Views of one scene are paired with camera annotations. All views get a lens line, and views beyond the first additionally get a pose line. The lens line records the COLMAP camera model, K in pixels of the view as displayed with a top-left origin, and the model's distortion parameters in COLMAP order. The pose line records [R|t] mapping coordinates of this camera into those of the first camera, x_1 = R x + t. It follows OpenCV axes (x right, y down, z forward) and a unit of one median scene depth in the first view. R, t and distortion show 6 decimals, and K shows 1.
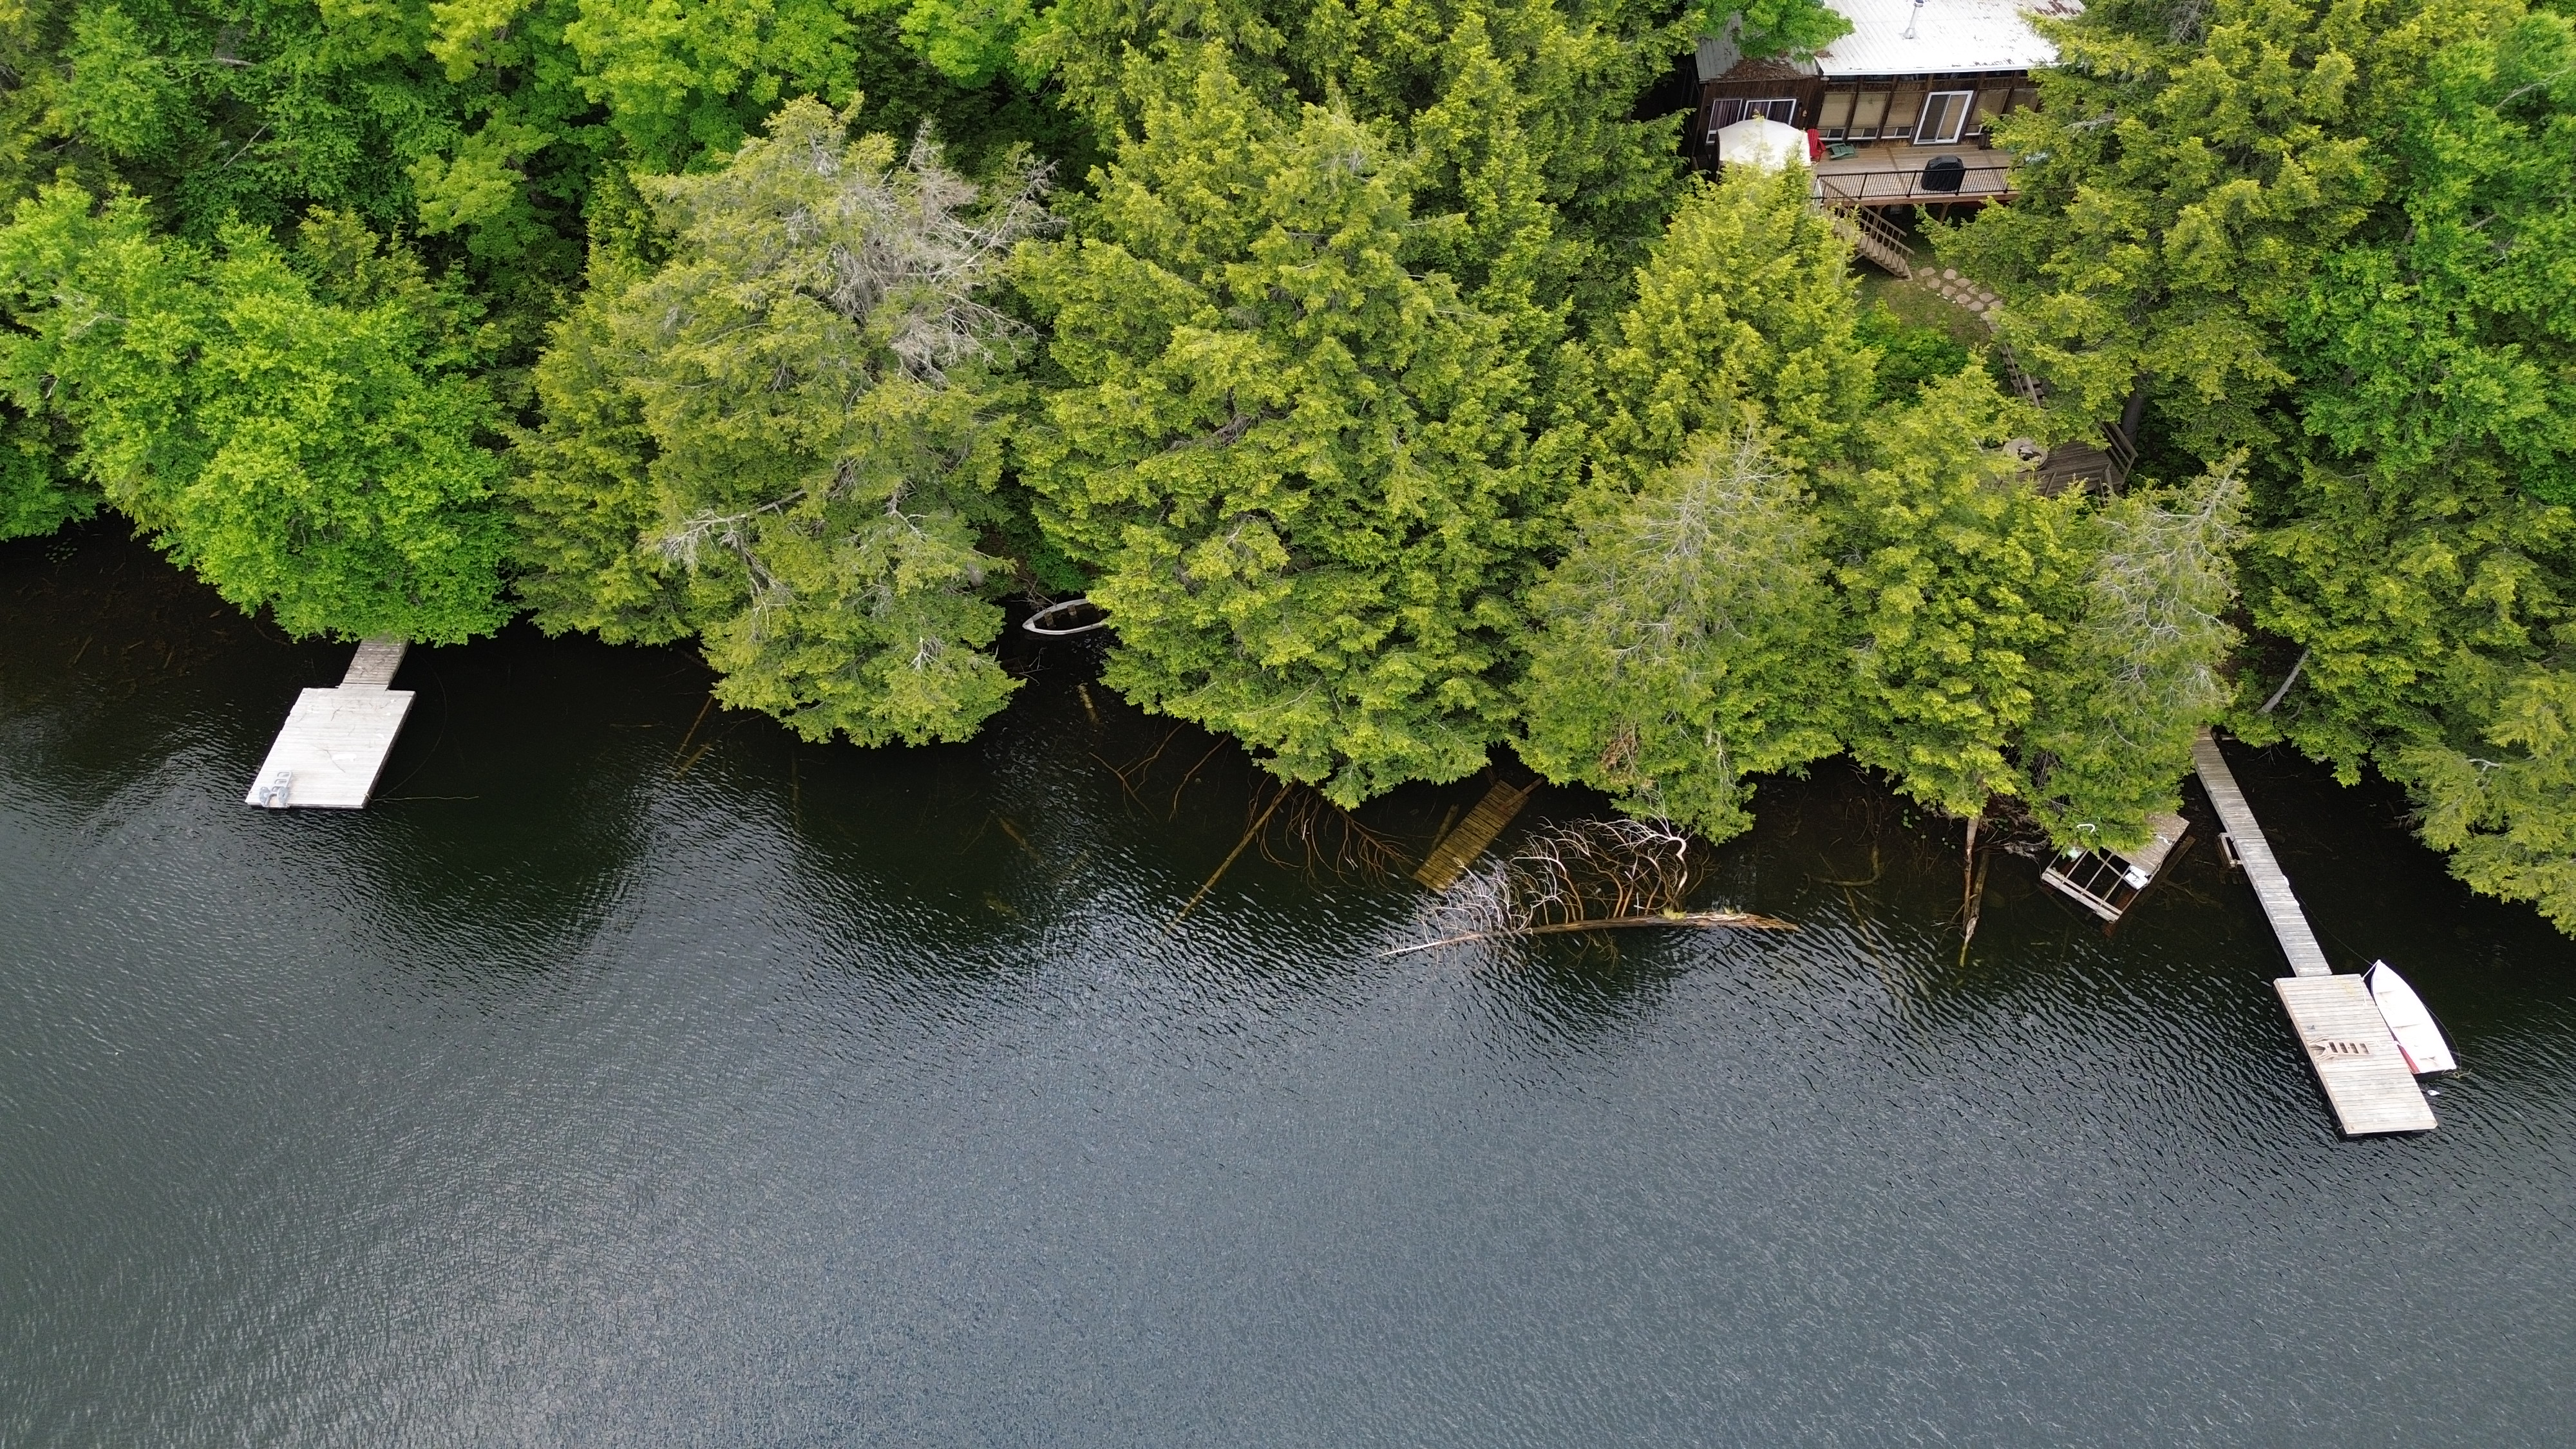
lens RADIAL K [[1799.0, 0, 1257.4], [0, 1799.0, 719.9], [0, 0, 1]] dist [0.050854, -0.055670]
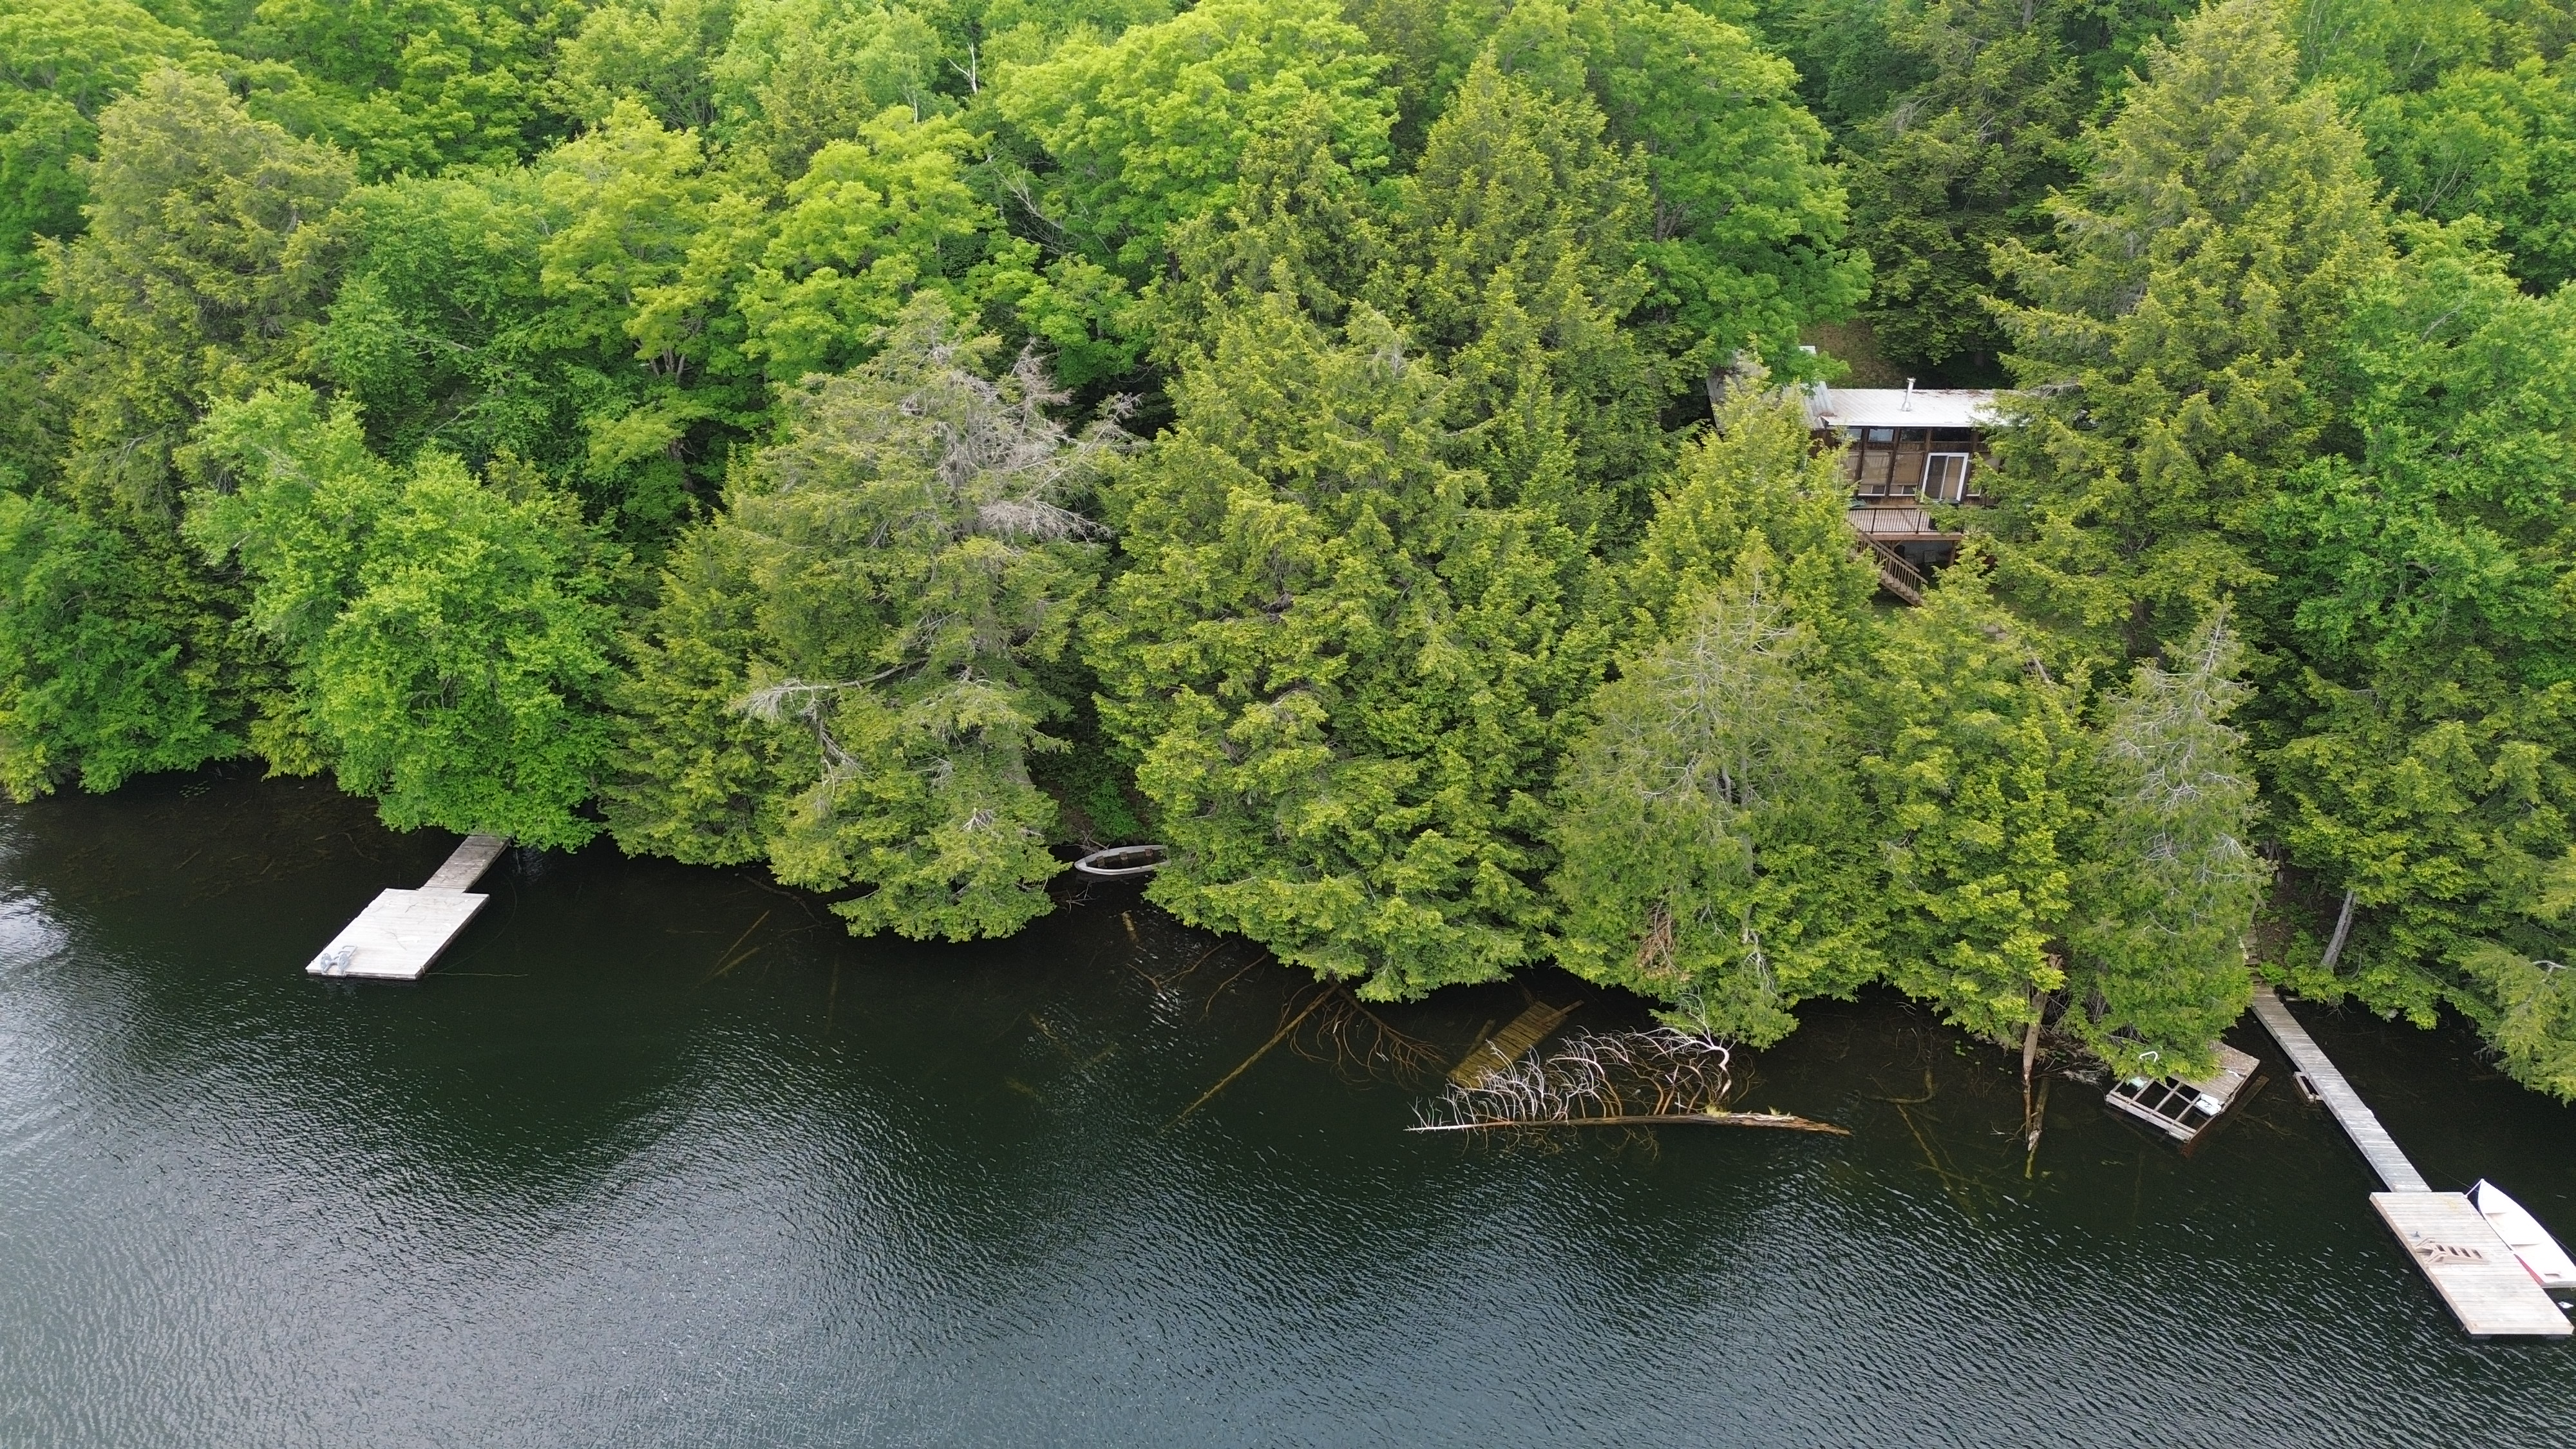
lens RADIAL K [[1799.0, 0, 1257.4], [0, 1799.0, 719.9], [0, 0, 1]] dist [0.050854, -0.055670]
pose [[0.997493, 0.037039, -0.060294, 0.038359], [-0.057341, 0.922373, -0.382021, 0.302604], [0.041465, 0.384520, 0.922185, 0.024646]]
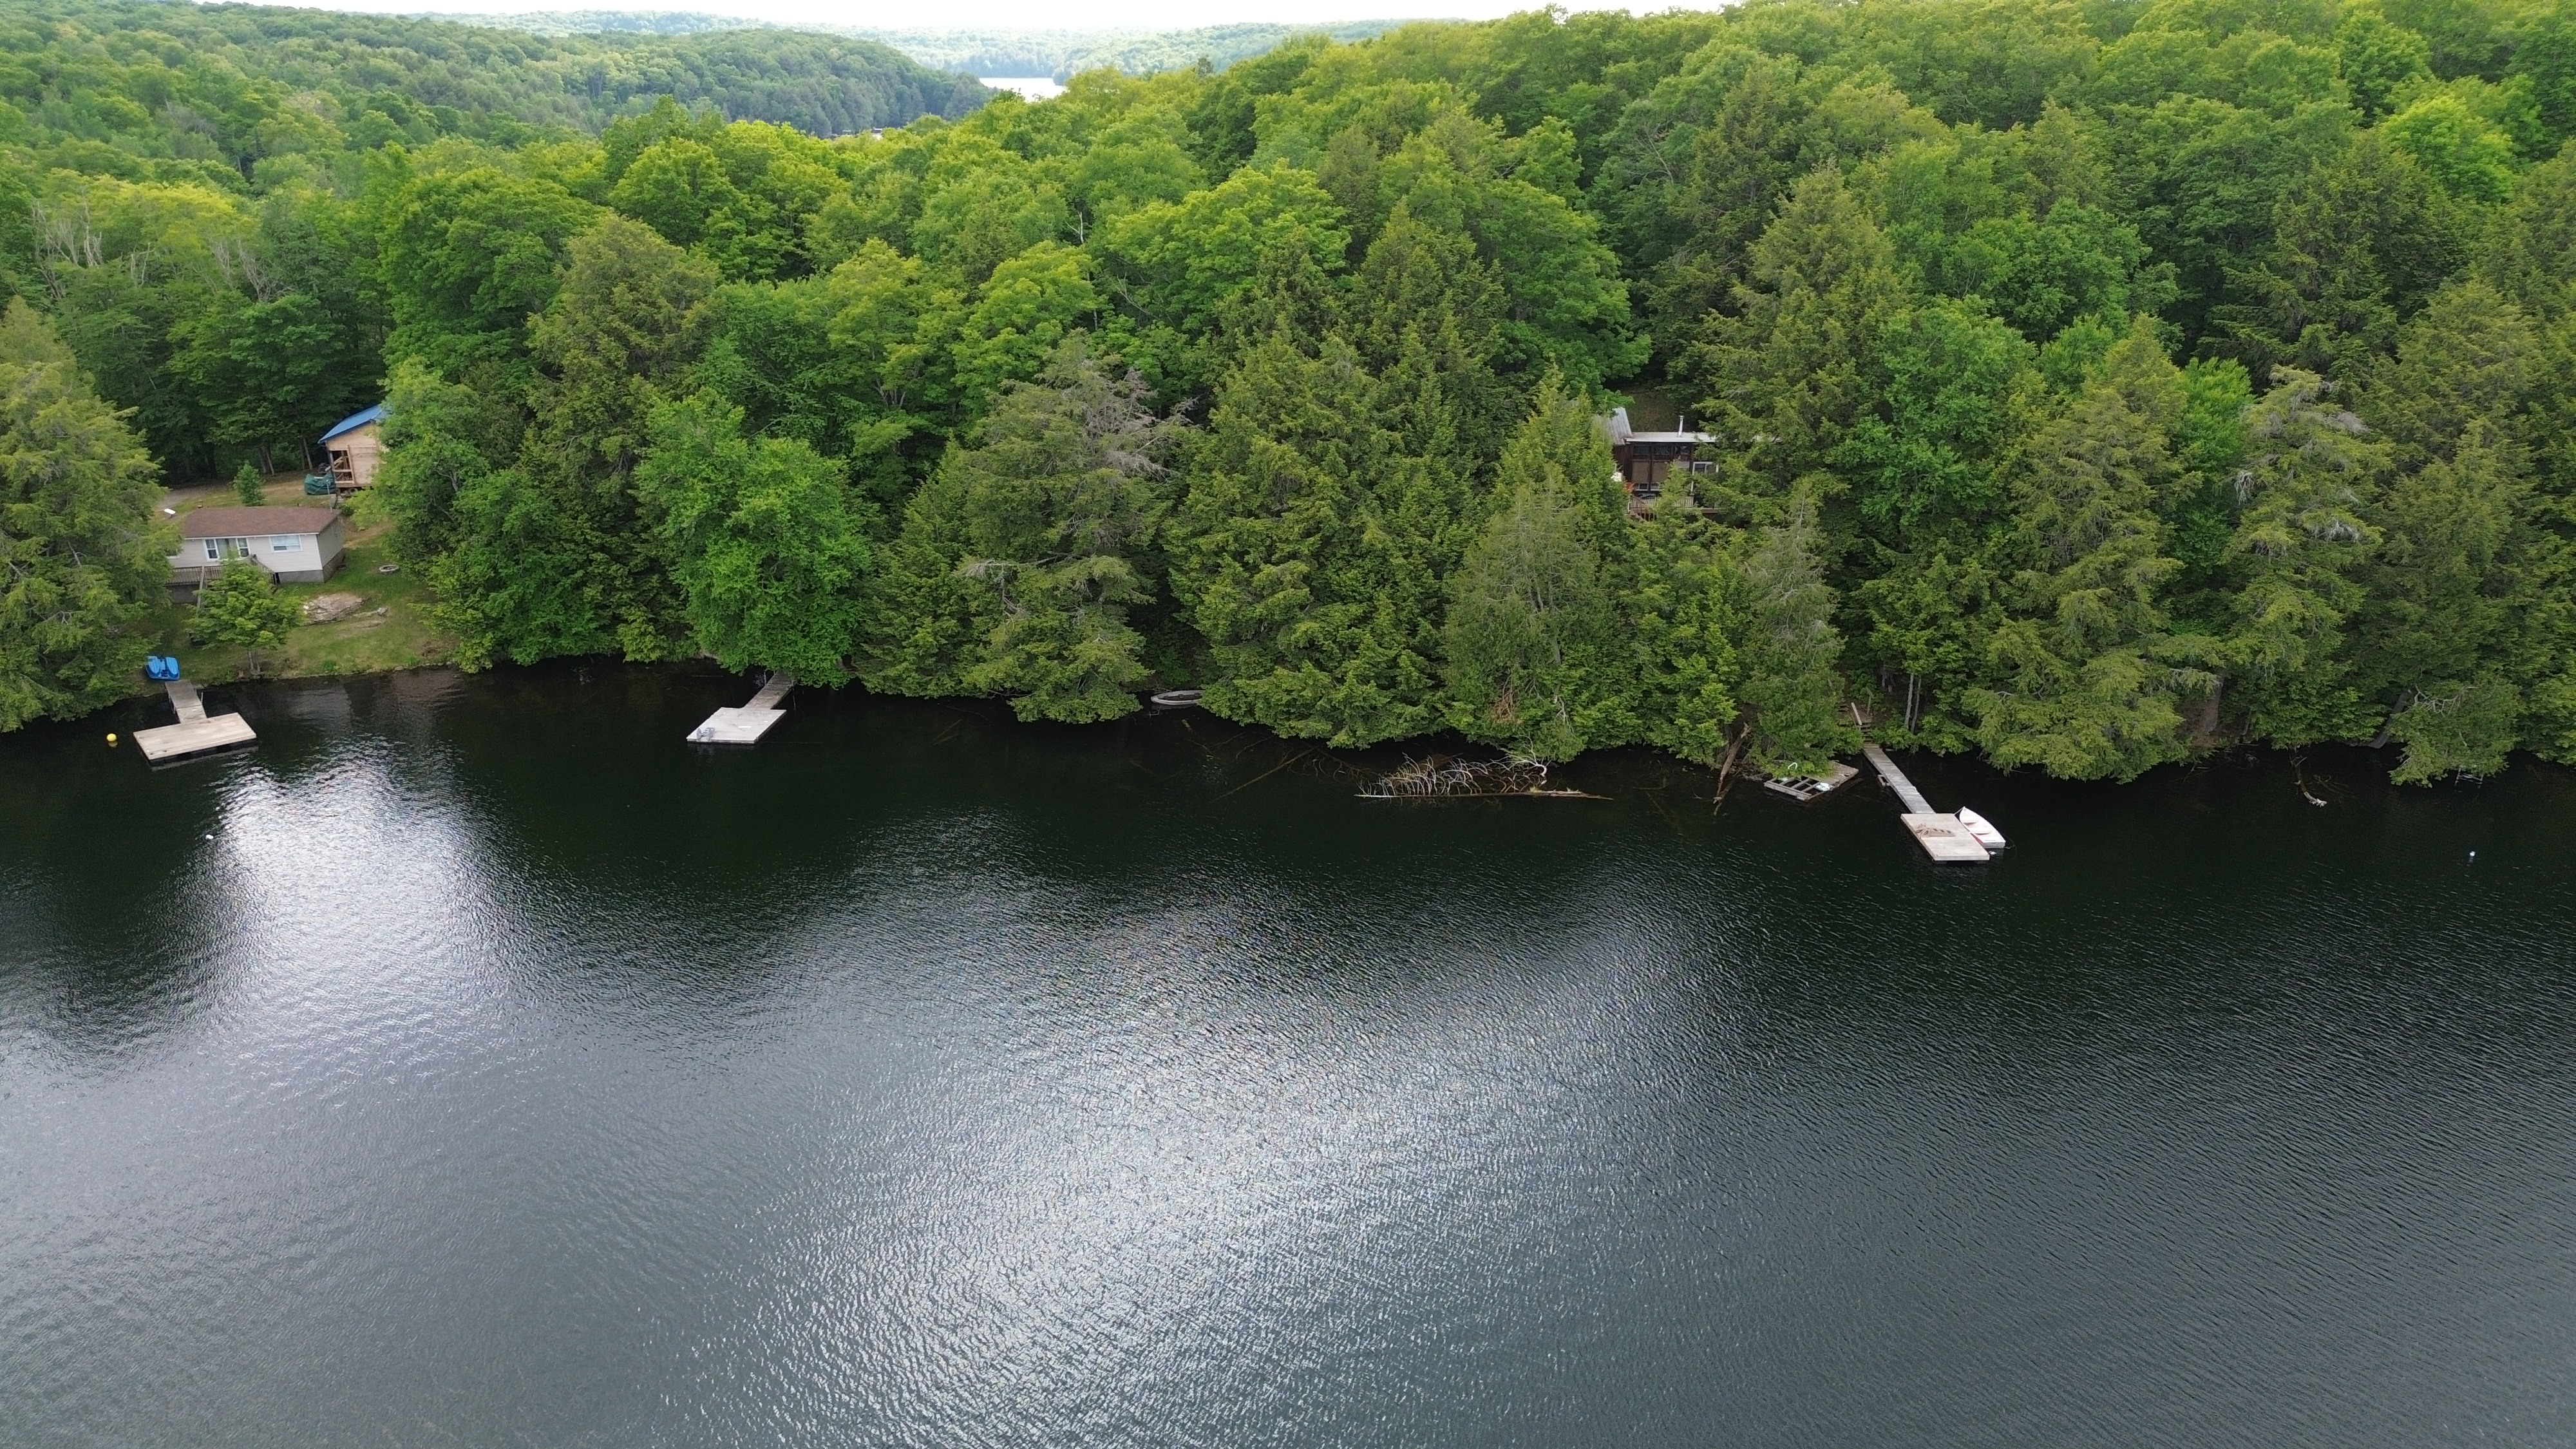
lens RADIAL K [[1760.4, 0, 1234.1], [0, 1760.4, 723.9], [0, 0, 1]] dist [0.096401, -0.276639]
pose [[0.997229, 0.033576, -0.066387, 0.062197], [-0.061797, 0.870703, -0.487911, 0.874635], [0.041422, 0.490662, 0.870365, -0.450327]]
